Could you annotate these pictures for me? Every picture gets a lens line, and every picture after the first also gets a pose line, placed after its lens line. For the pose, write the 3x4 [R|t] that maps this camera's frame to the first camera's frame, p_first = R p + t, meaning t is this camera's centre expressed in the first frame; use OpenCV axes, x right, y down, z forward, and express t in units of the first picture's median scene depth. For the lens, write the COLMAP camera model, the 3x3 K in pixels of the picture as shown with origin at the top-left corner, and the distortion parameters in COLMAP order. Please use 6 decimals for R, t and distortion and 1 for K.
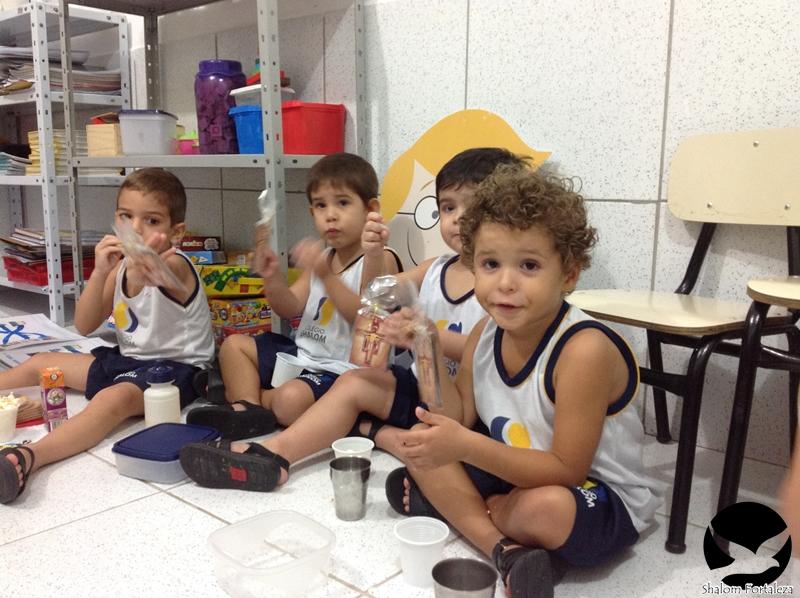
lens RADIAL K [[788.4, 0, 400.0], [0, 788.4, 299.0], [0, 0, 1]] dist [0.161742, -0.349352]
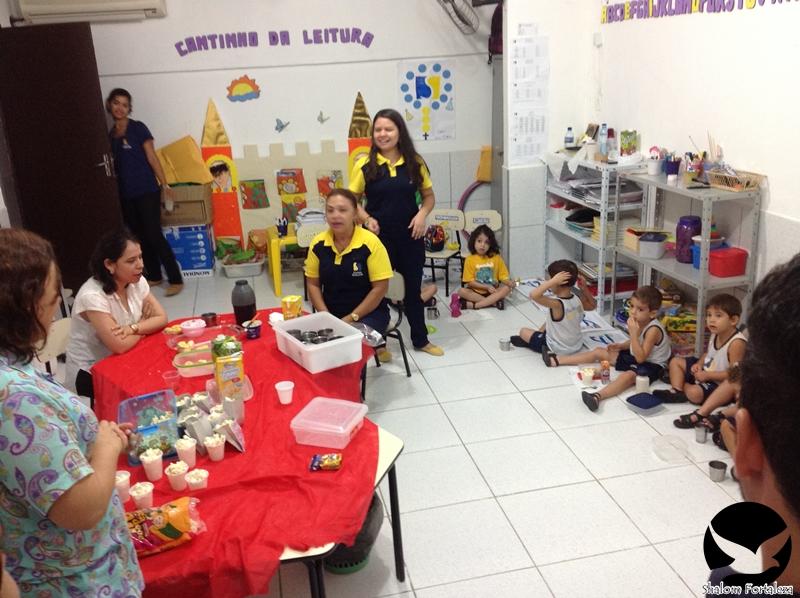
lens RADIAL K [[788.4, 0, 400.0], [0, 788.4, 299.0], [0, 0, 1]] dist [0.161742, -0.349352]
pose [[0.822086, 0.139791, -0.551936, 0.364583], [-0.045863, 0.982500, 0.180530, -0.461575], [0.567513, -0.123098, 0.814110, -1.259362]]
